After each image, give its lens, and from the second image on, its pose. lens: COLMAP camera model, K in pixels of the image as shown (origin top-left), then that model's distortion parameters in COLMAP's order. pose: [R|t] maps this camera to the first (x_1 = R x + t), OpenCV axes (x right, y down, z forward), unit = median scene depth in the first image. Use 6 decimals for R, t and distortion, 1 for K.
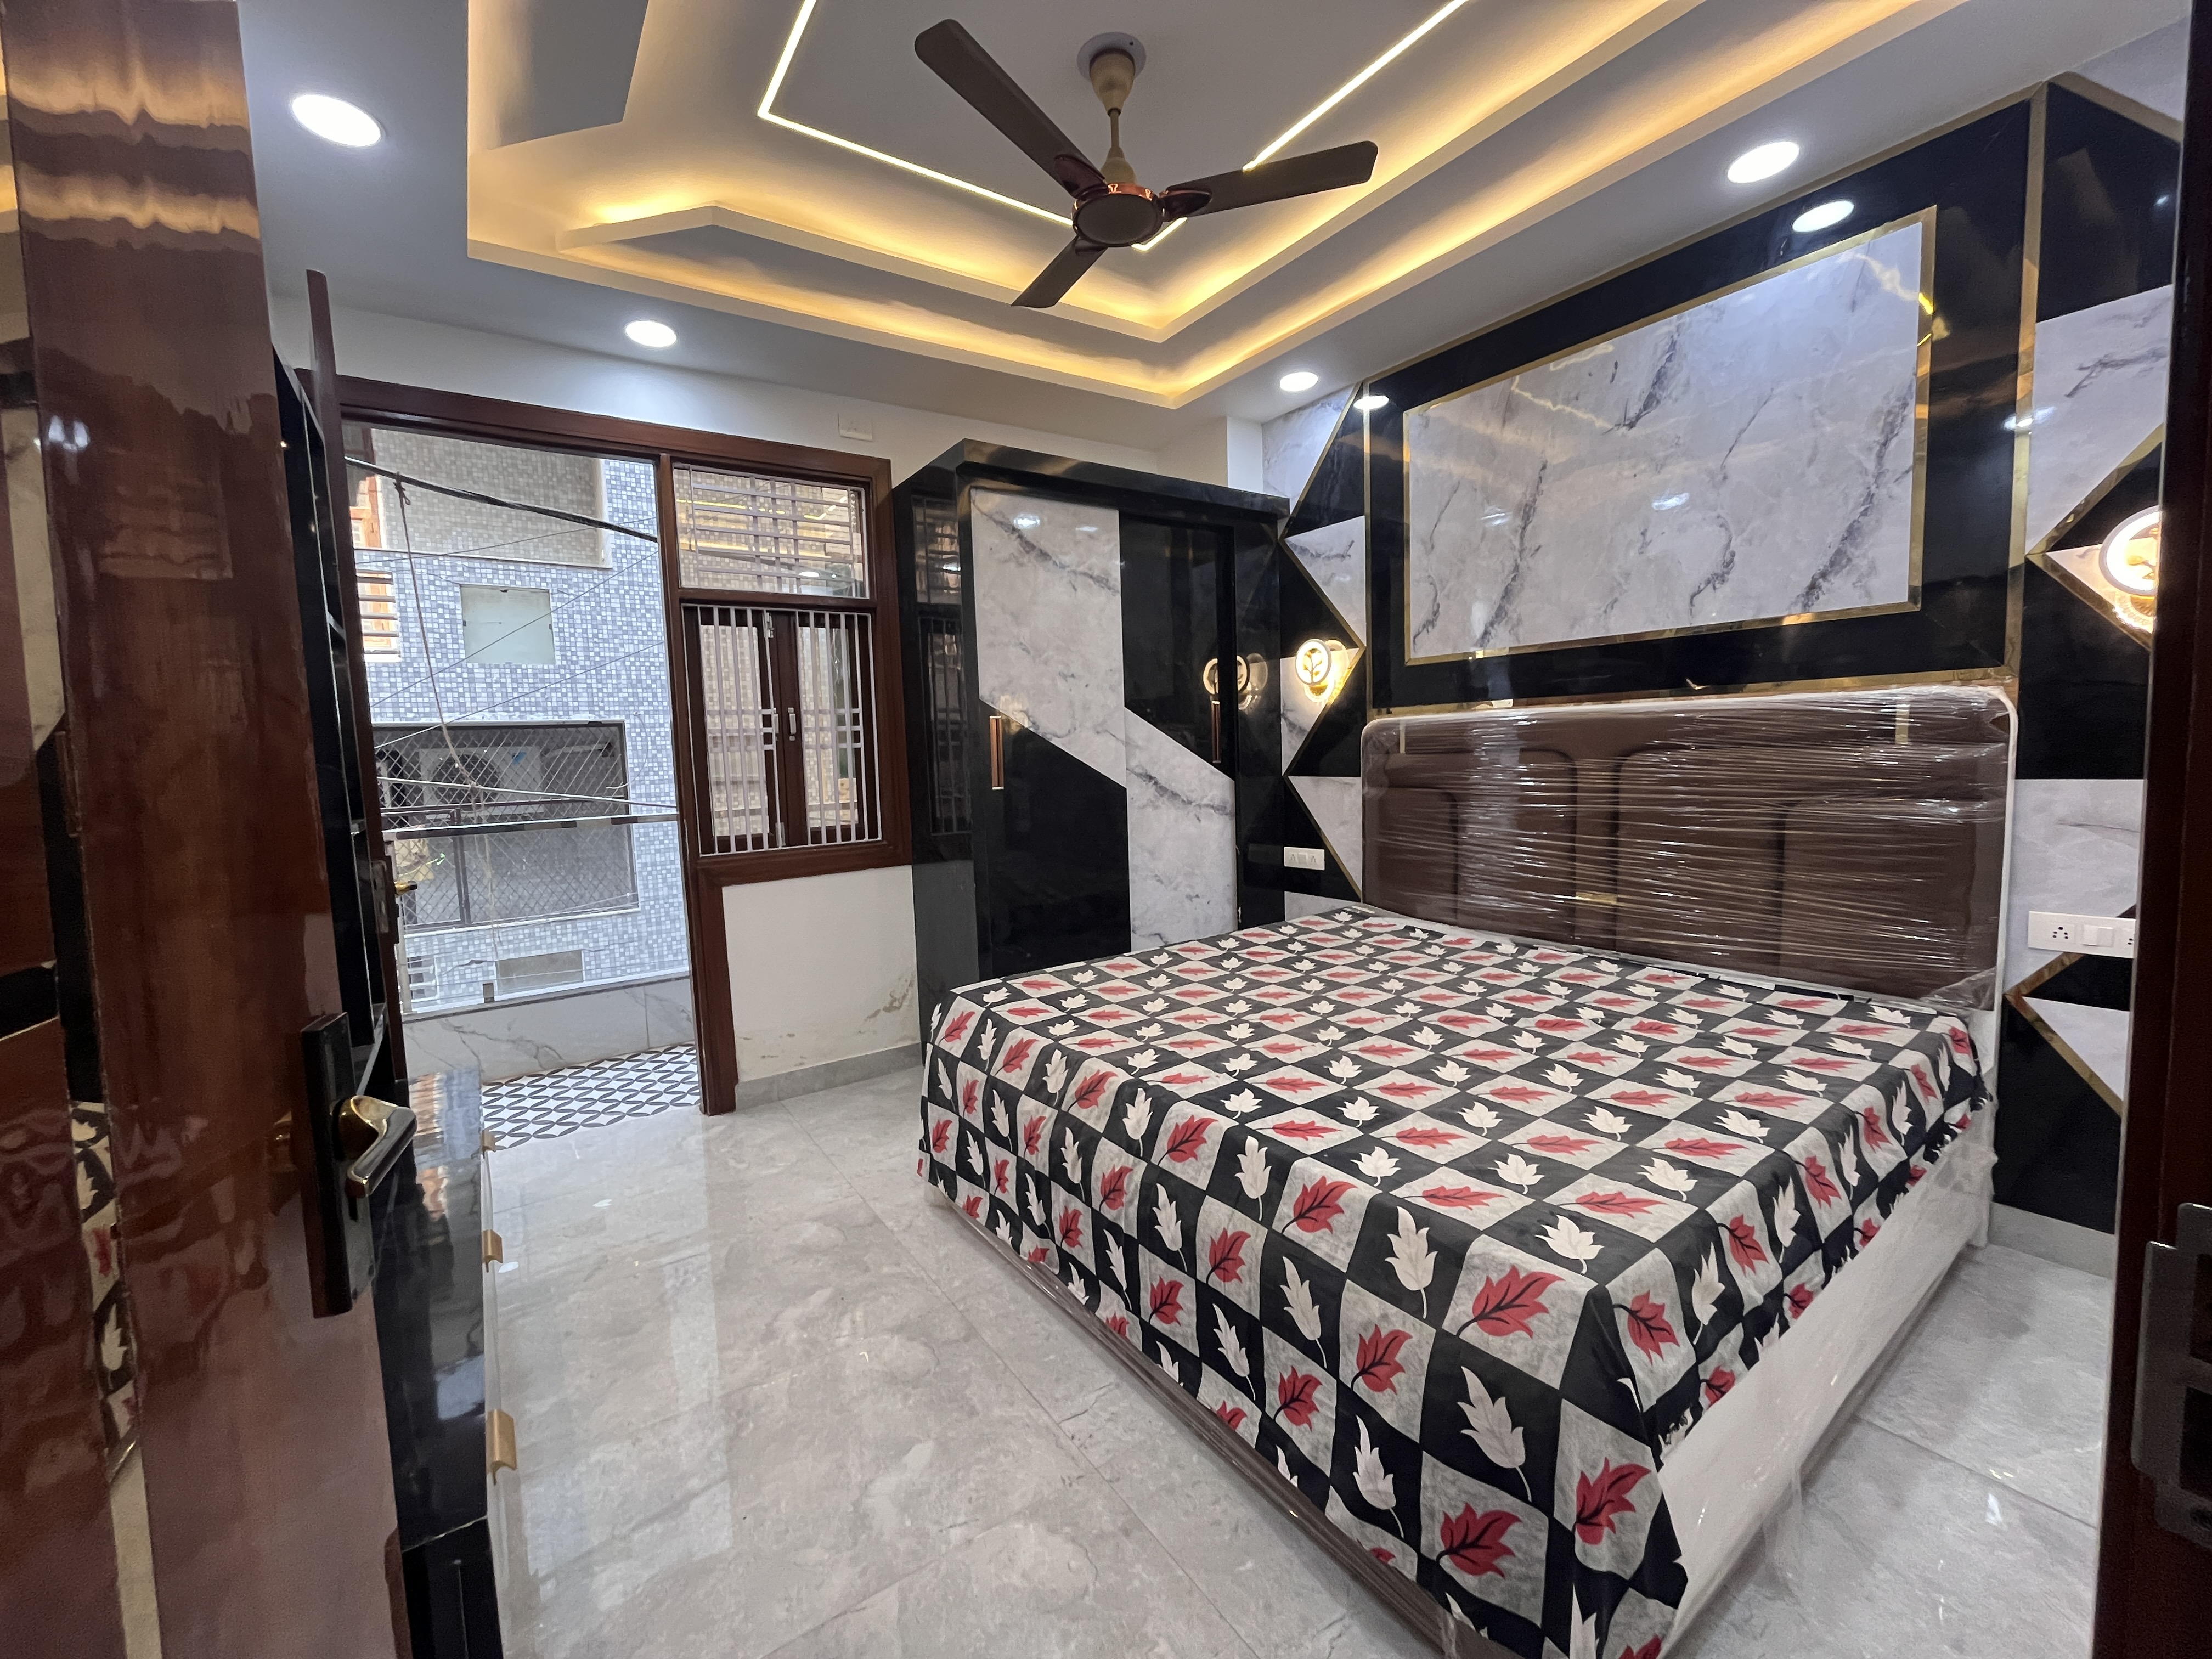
lens RADIAL K [[898.6, 0, 1101.0], [0, 898.6, 828.9], [0, 0, 1]] dist [0.001841, 0.000039]
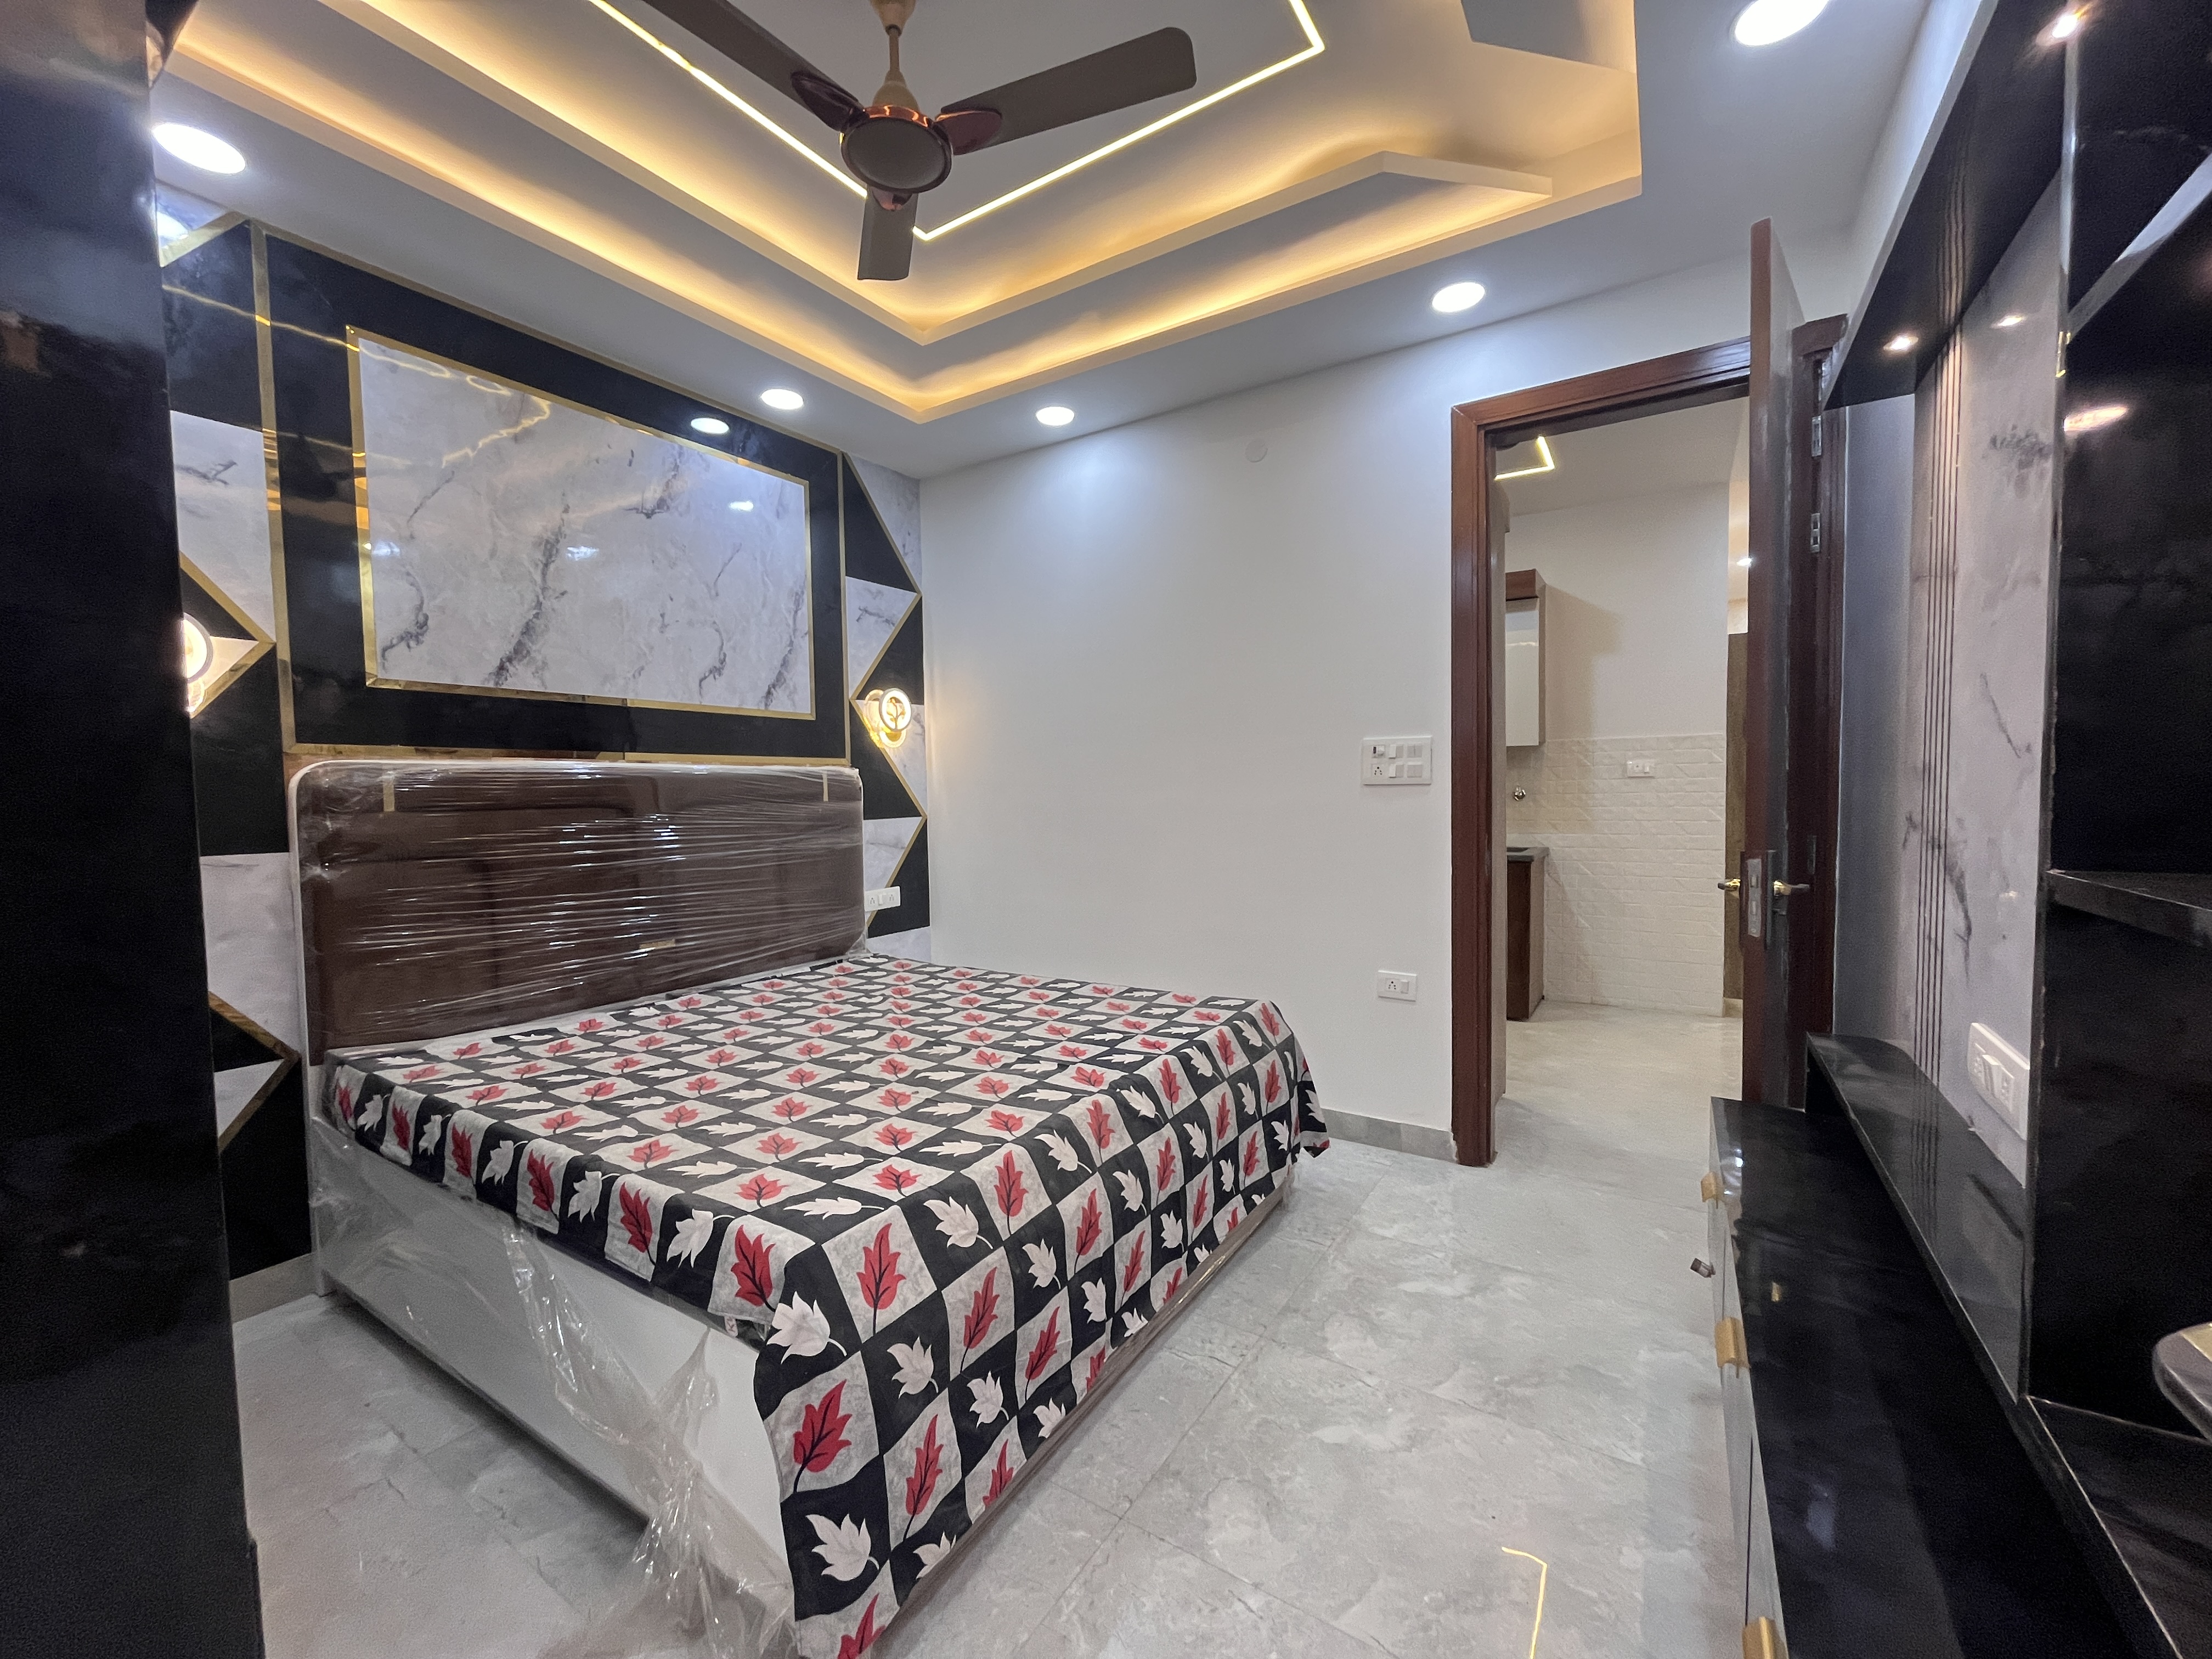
lens RADIAL K [[894.3, 0, 1101.9], [0, 894.3, 827.9], [0, 0, 1]] dist [0.000409, -0.000114]
pose [[-0.387458, -0.005053, 0.921874, -0.533563], [0.106557, 0.993037, 0.050229, -0.049911], [-0.915709, 0.117694, -0.384221, 0.787013]]
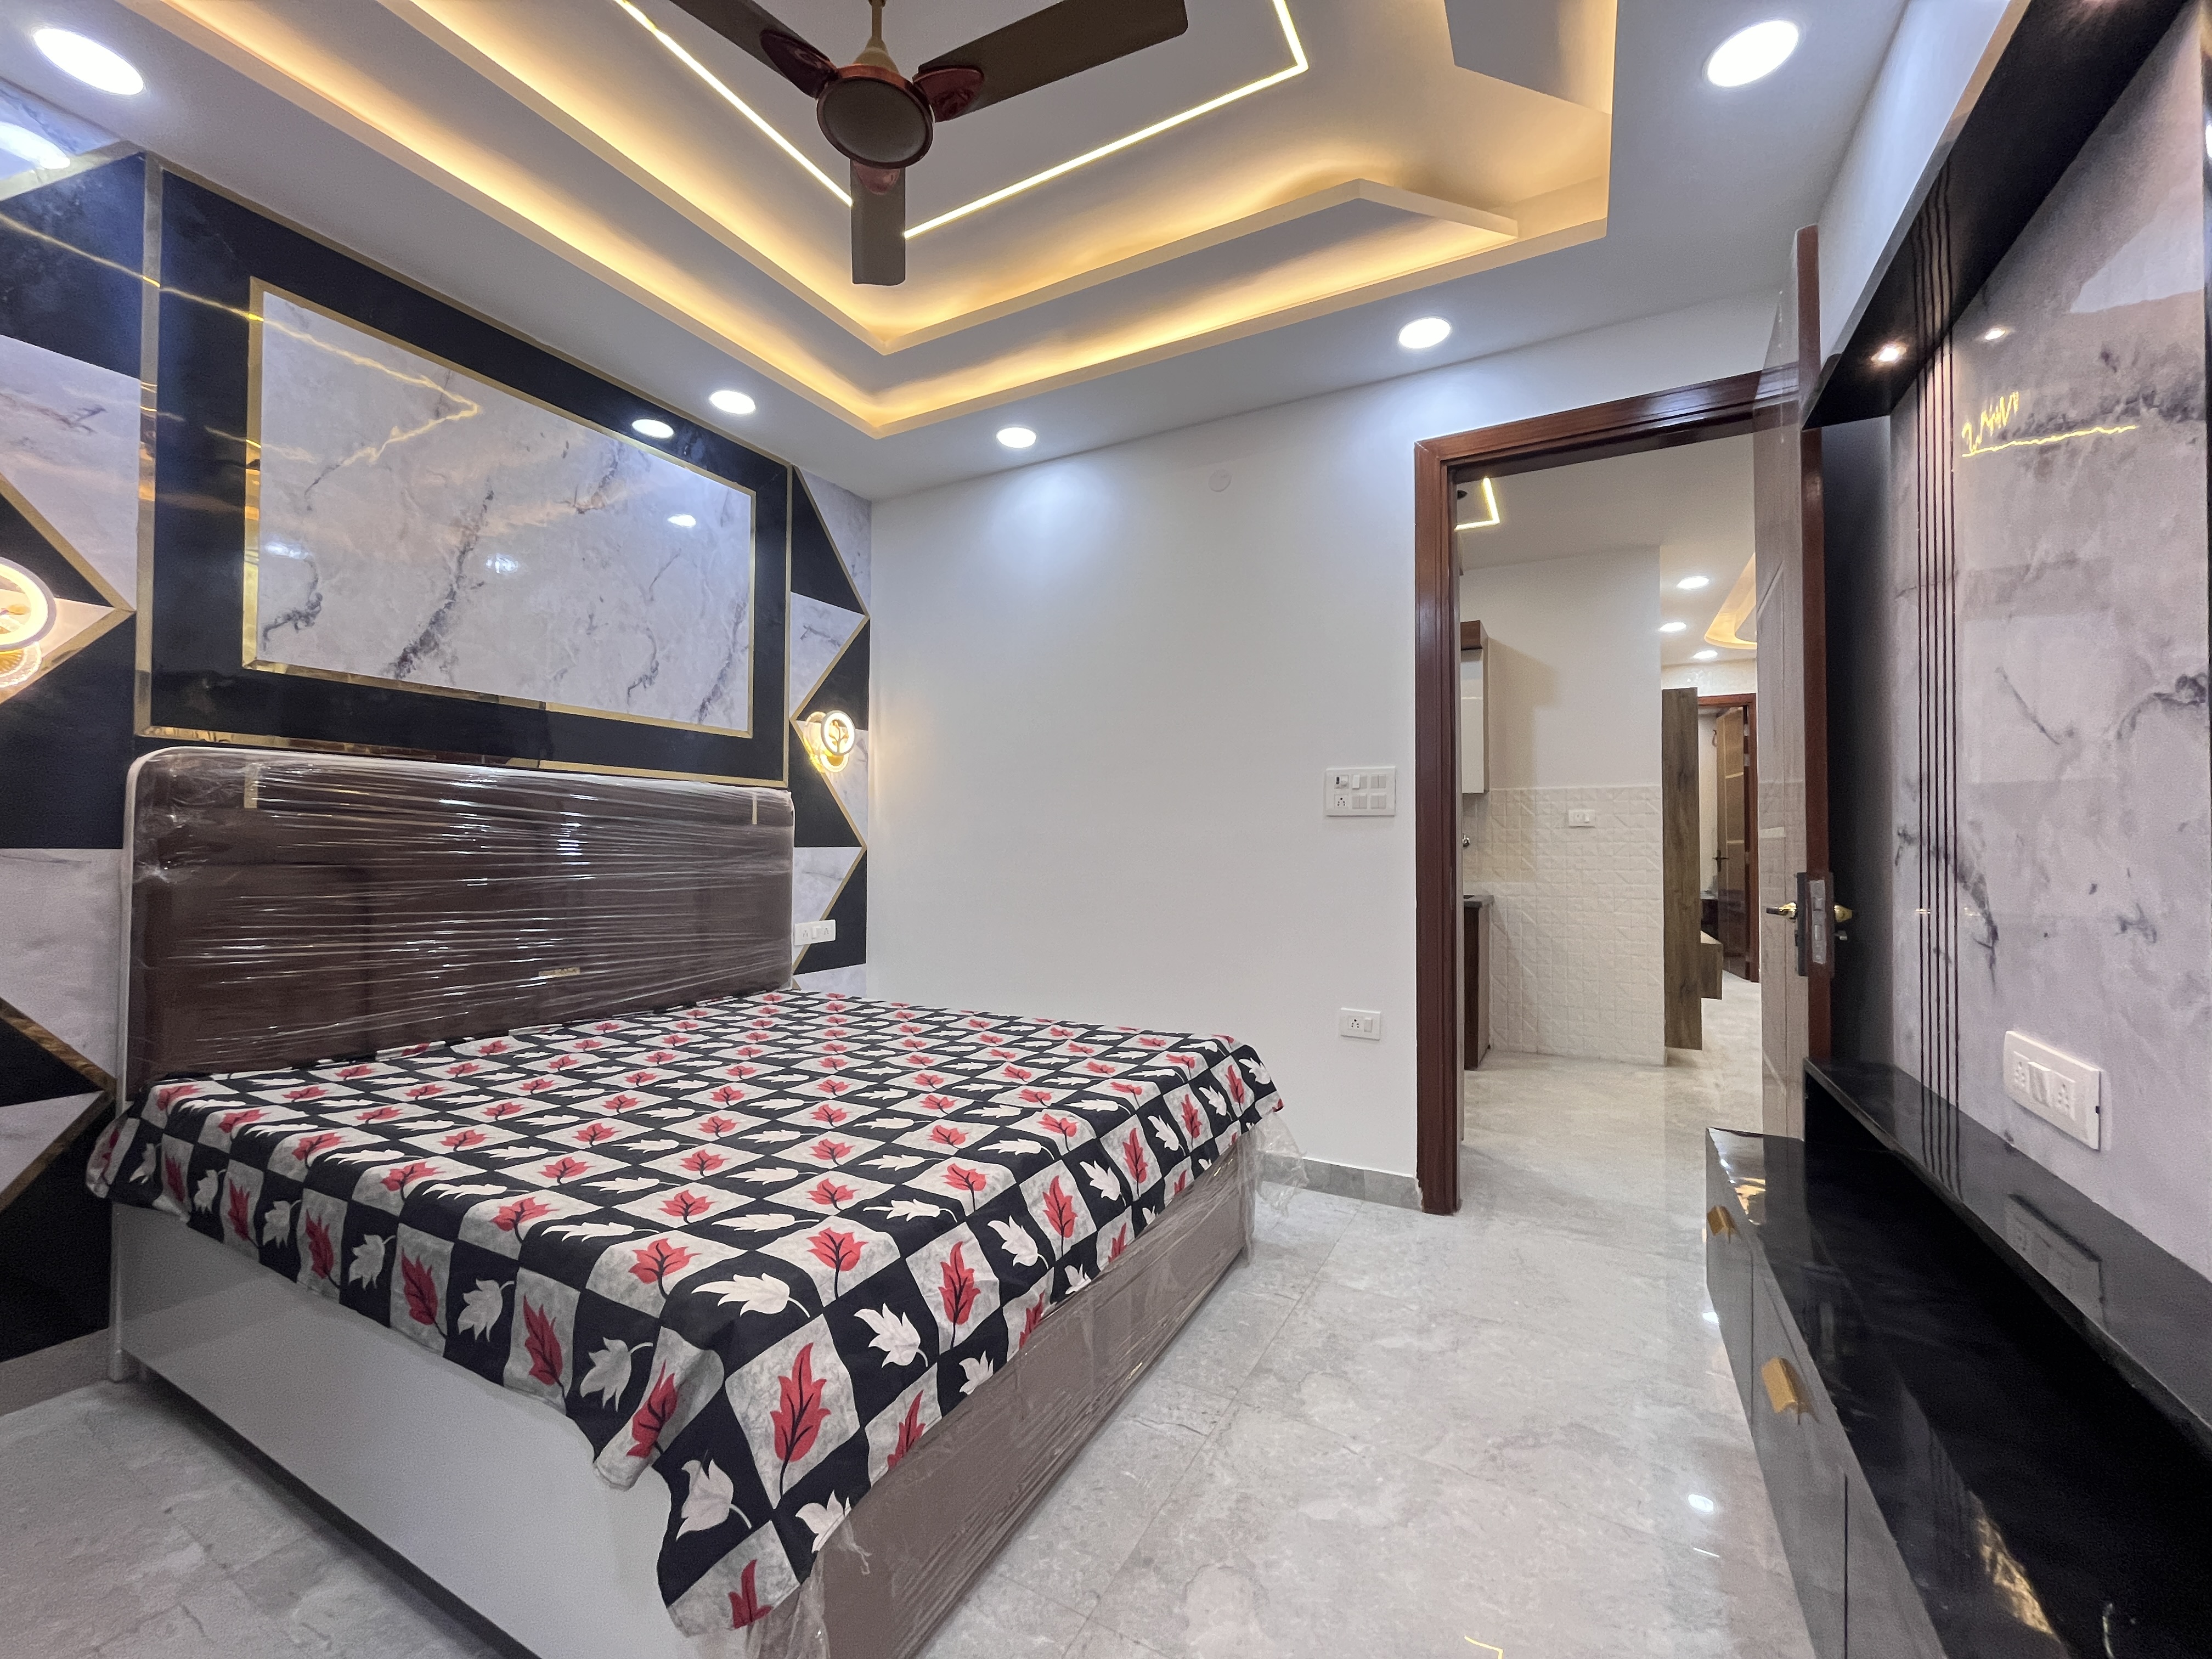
lens RADIAL K [[895.3, 0, 1102.4], [0, 895.3, 828.6], [0, 0, 1]] dist [-0.000601, 0.000335]
pose [[-0.455261, 0.043629, 0.889289, -0.487323], [0.083342, 0.996502, -0.006223, -0.019772], [-0.886449, 0.071282, -0.457304, 0.793788]]
